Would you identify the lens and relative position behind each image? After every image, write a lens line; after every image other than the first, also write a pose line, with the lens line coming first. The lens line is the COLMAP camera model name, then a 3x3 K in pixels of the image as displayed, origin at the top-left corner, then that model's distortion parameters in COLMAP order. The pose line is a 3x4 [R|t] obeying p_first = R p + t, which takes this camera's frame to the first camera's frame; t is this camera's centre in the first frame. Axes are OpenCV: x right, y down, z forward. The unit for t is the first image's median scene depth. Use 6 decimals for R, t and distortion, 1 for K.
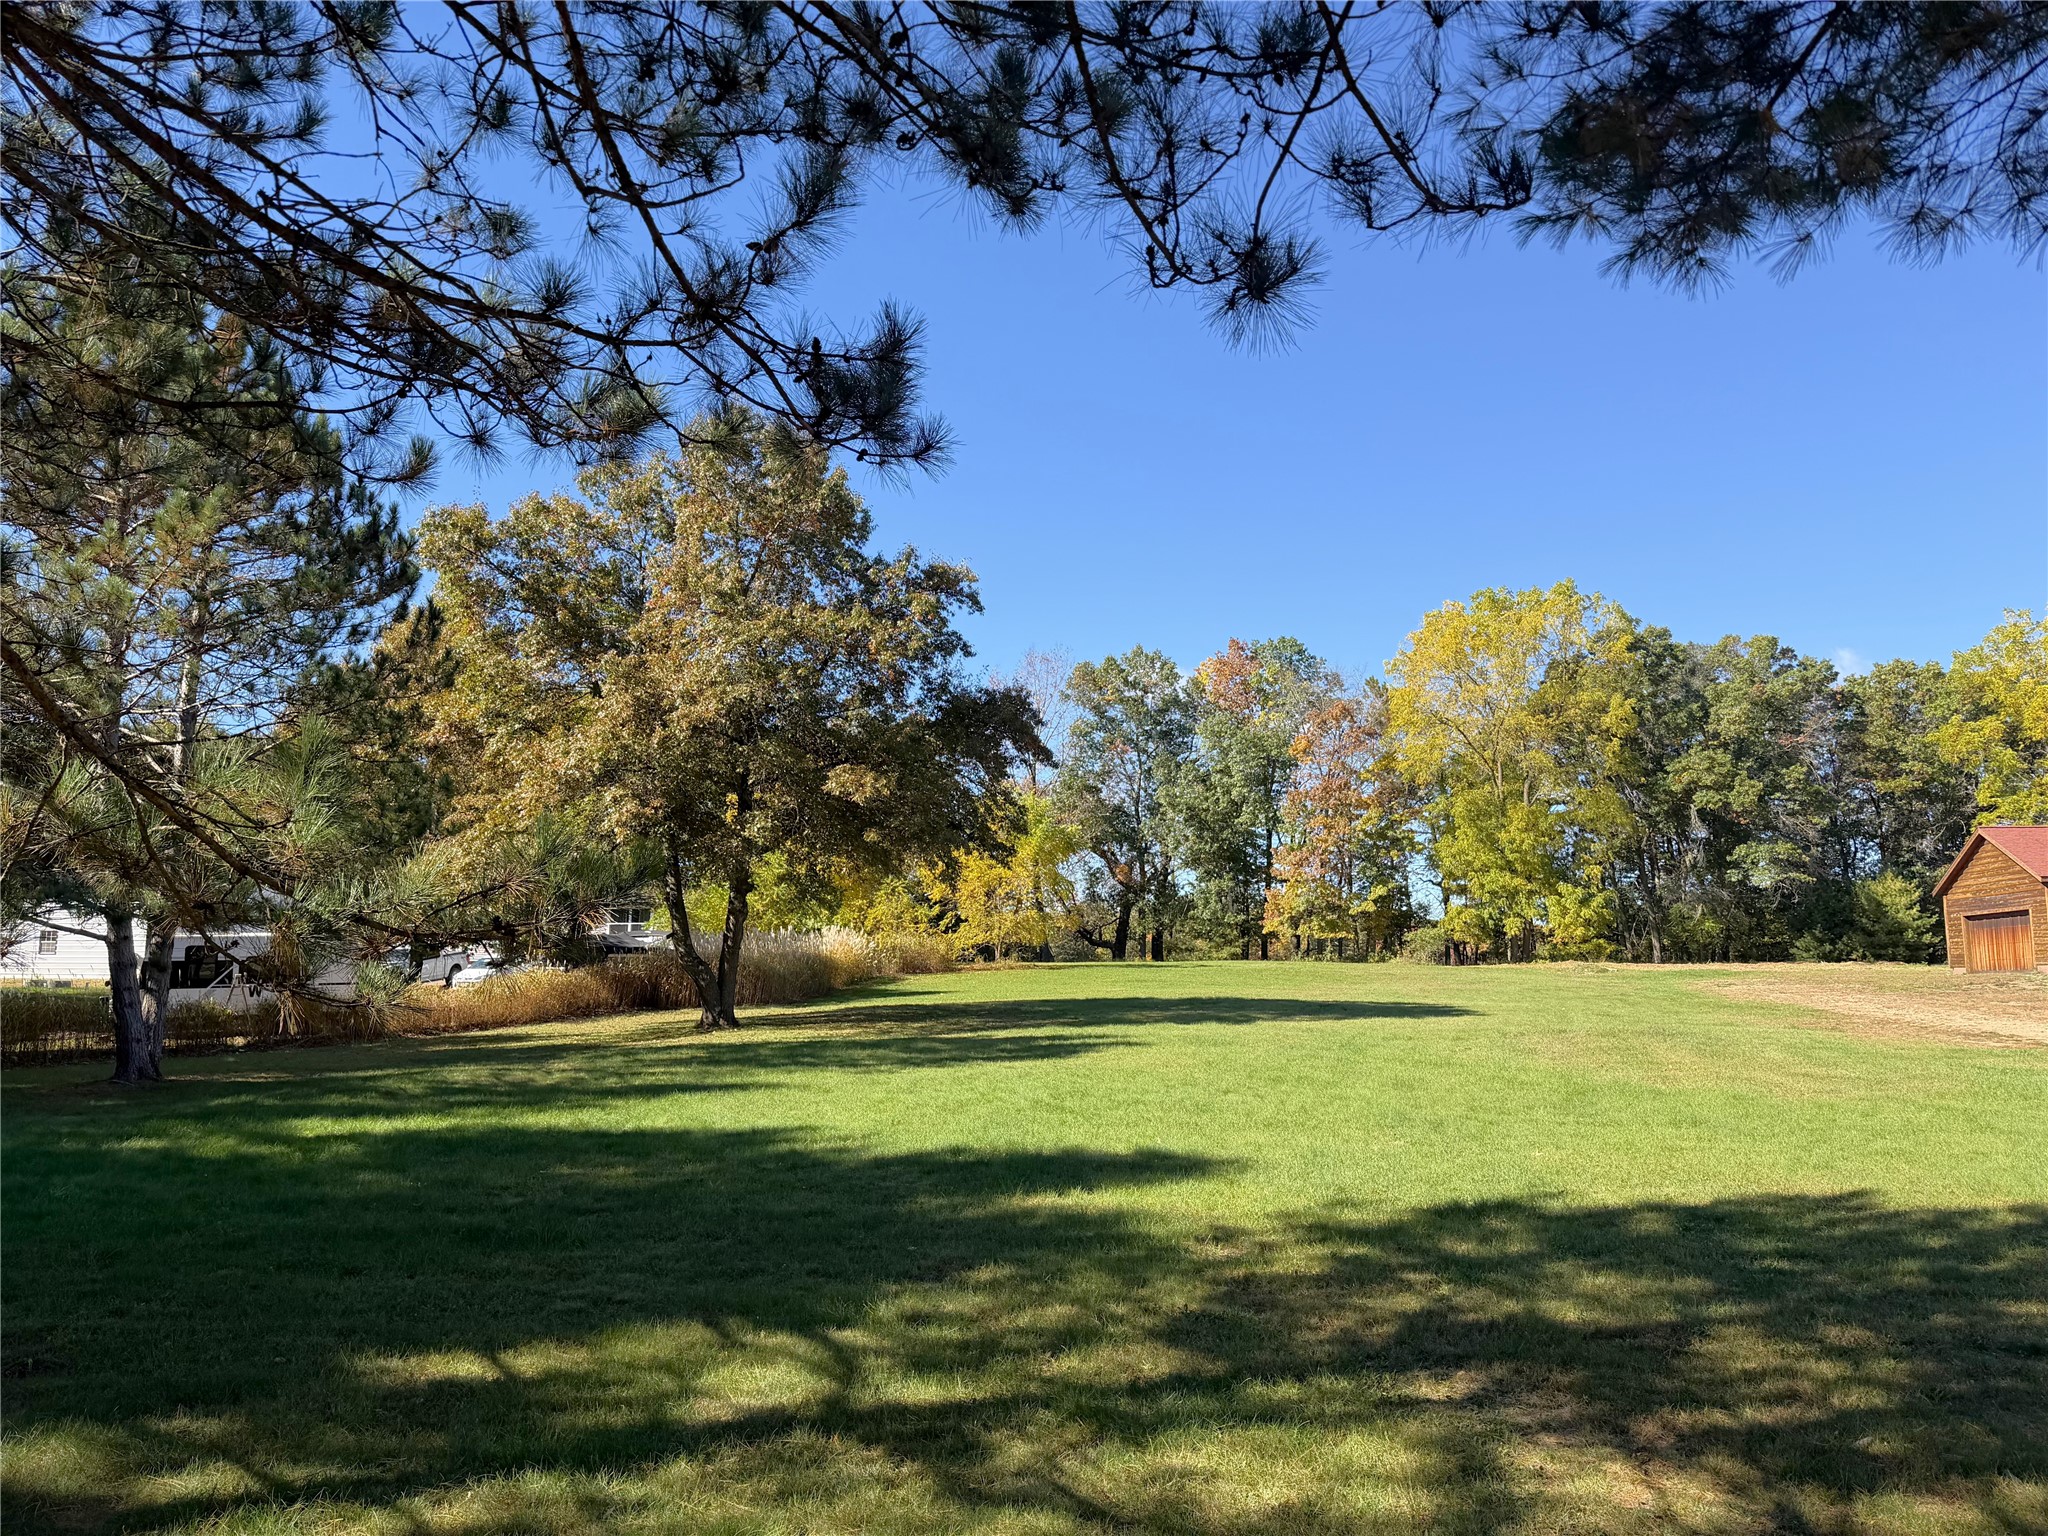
lens RADIAL K [[1459.9, 0, 1005.6], [0, 1459.9, 775.3], [0, 0, 1]] dist [0.079819, -0.101741]
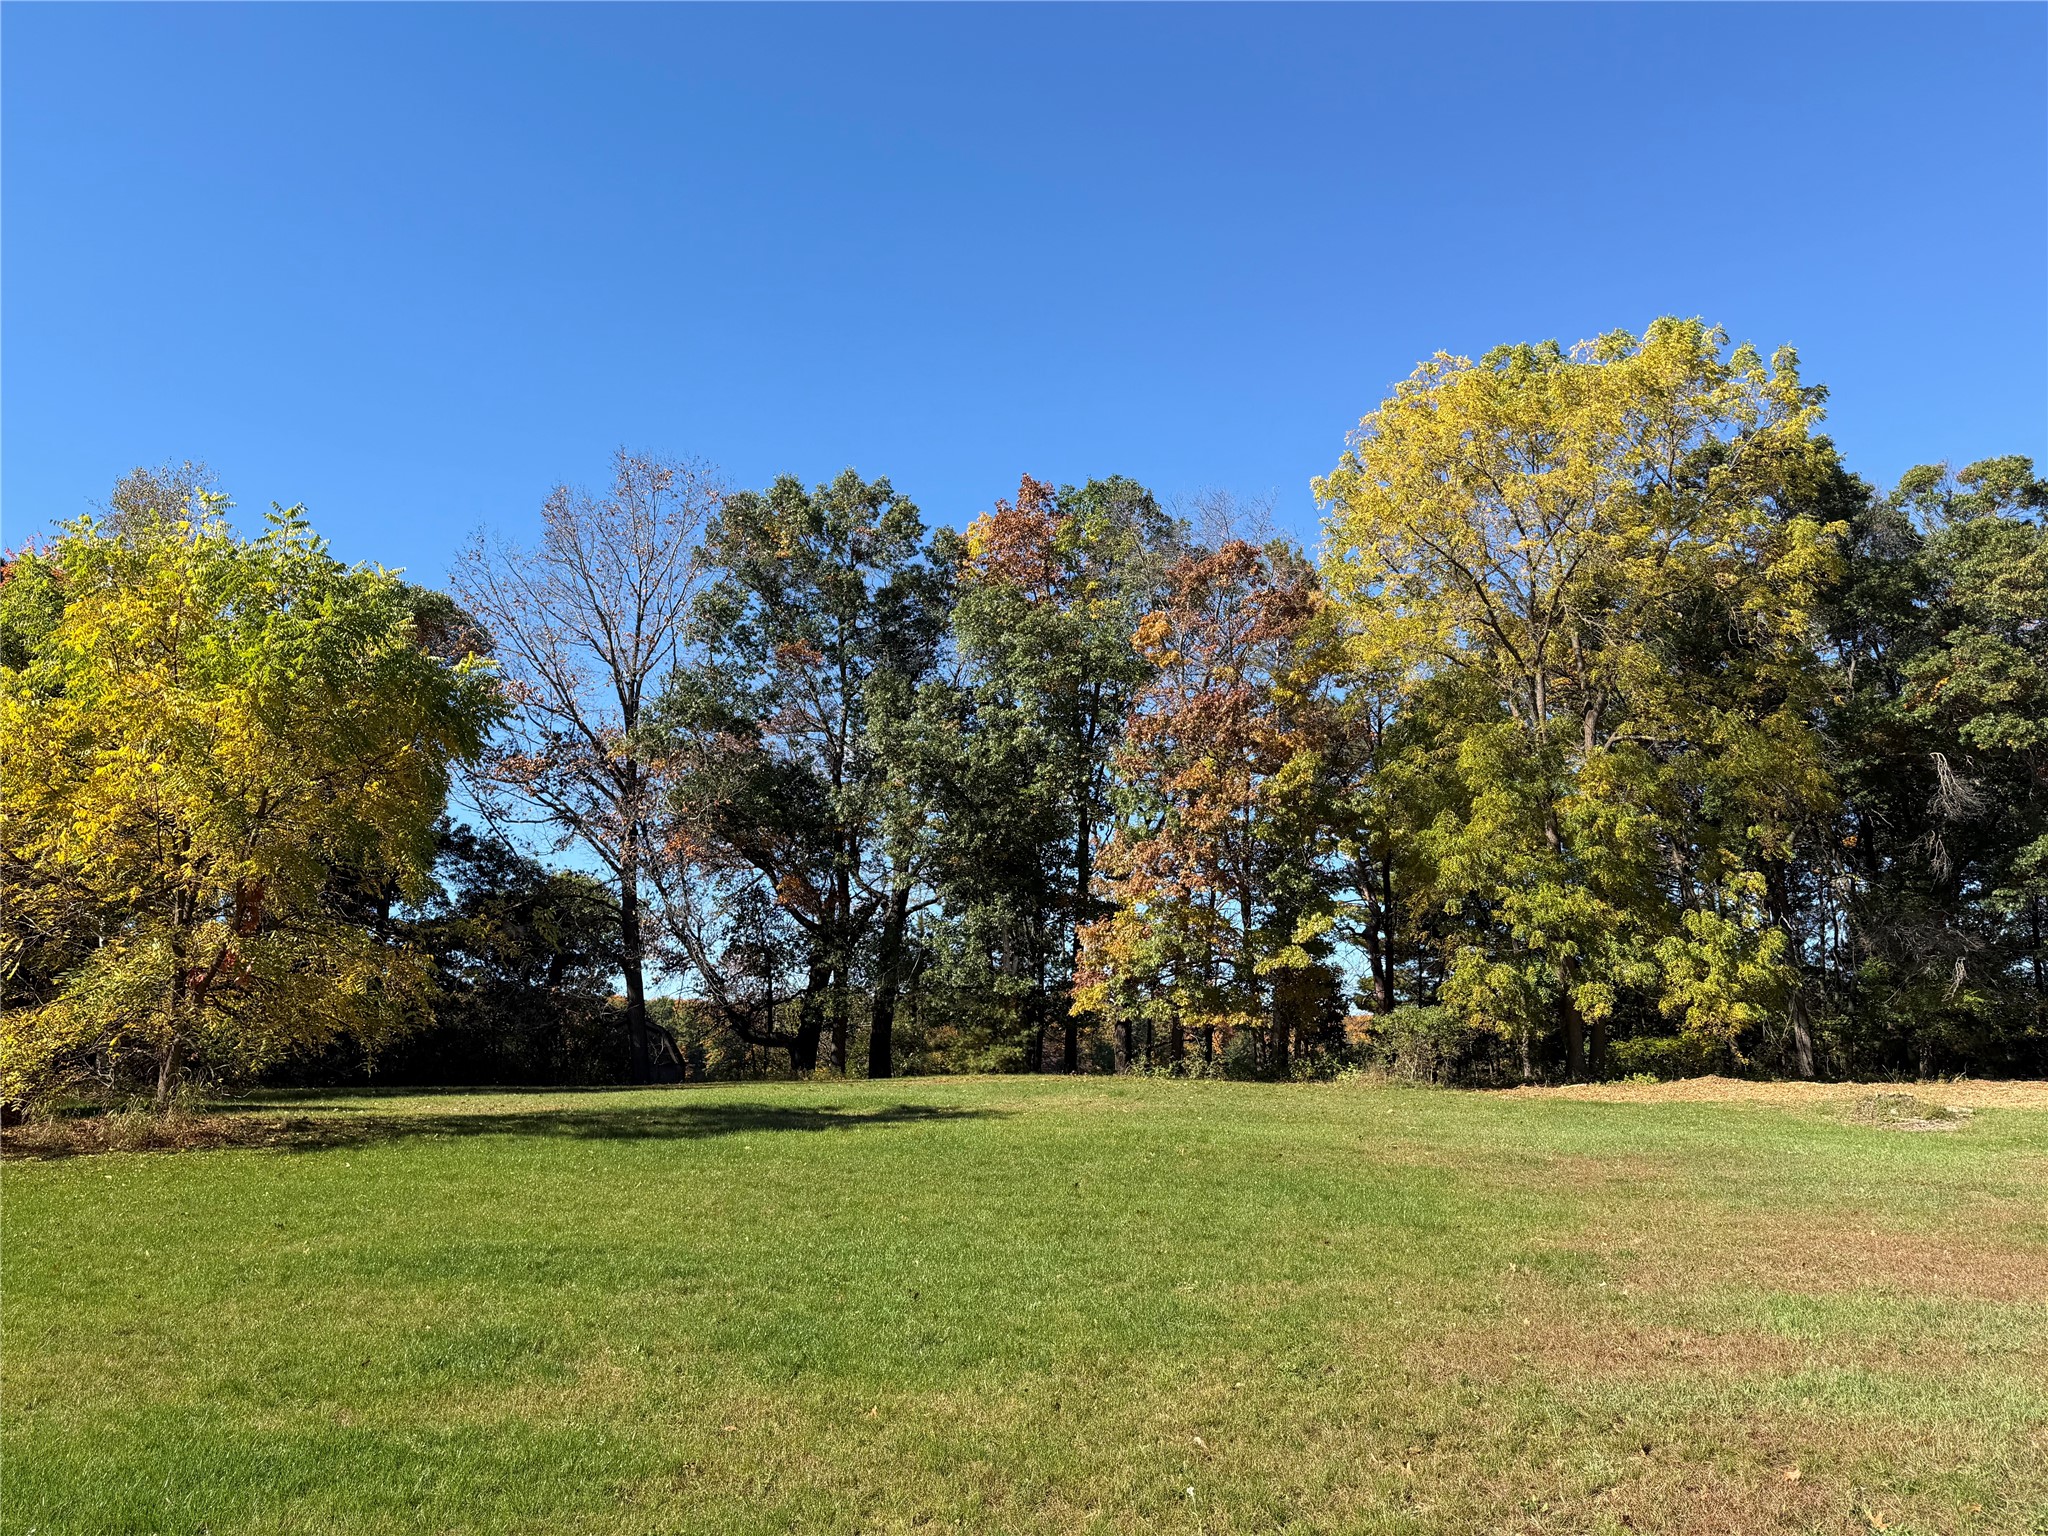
lens RADIAL K [[1459.9, 0, 1020.5], [0, 1459.9, 764.5], [0, 0, 1]] dist [0.079819, -0.101741]
pose [[0.989708, 0.028049, 0.140323, 0.091588], [-0.018659, 0.997525, -0.067790, 0.059250], [-0.141877, 0.064474, 0.987782, 0.531537]]
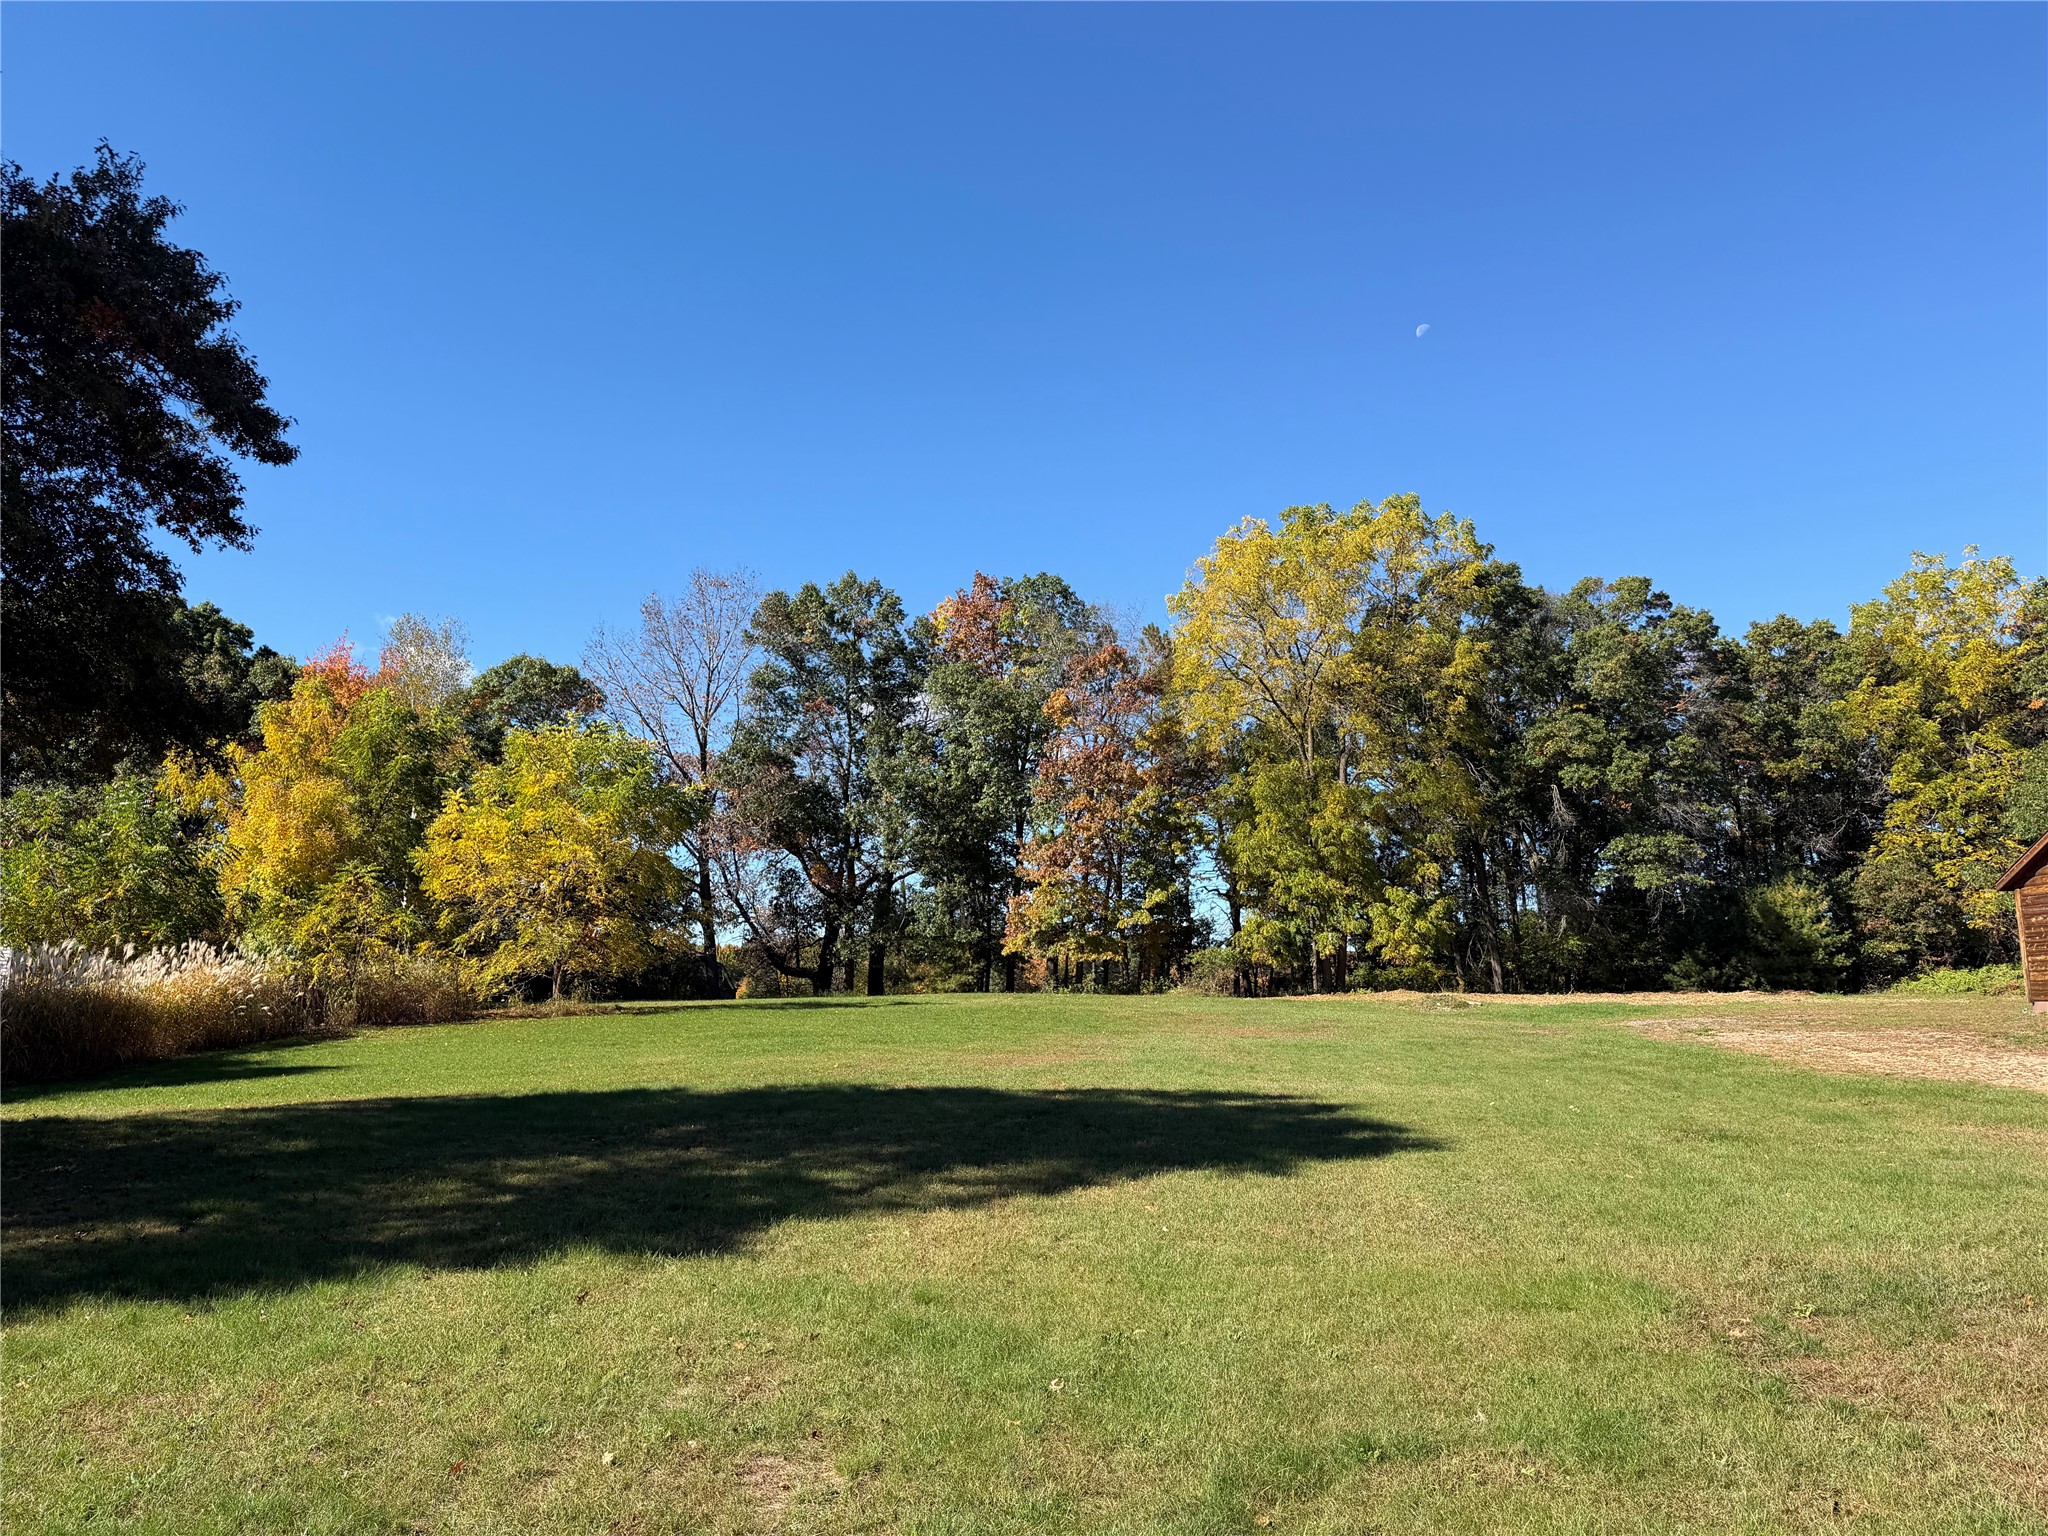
lens RADIAL K [[1459.9, 0, 1018.2], [0, 1459.9, 783.7], [0, 0, 1]] dist [0.079819, -0.101741]
pose [[0.987705, 0.017115, 0.155391, 0.068458], [-0.015109, 0.999787, -0.014083, 0.032232], [-0.155599, 0.011562, 0.987753, 0.275716]]
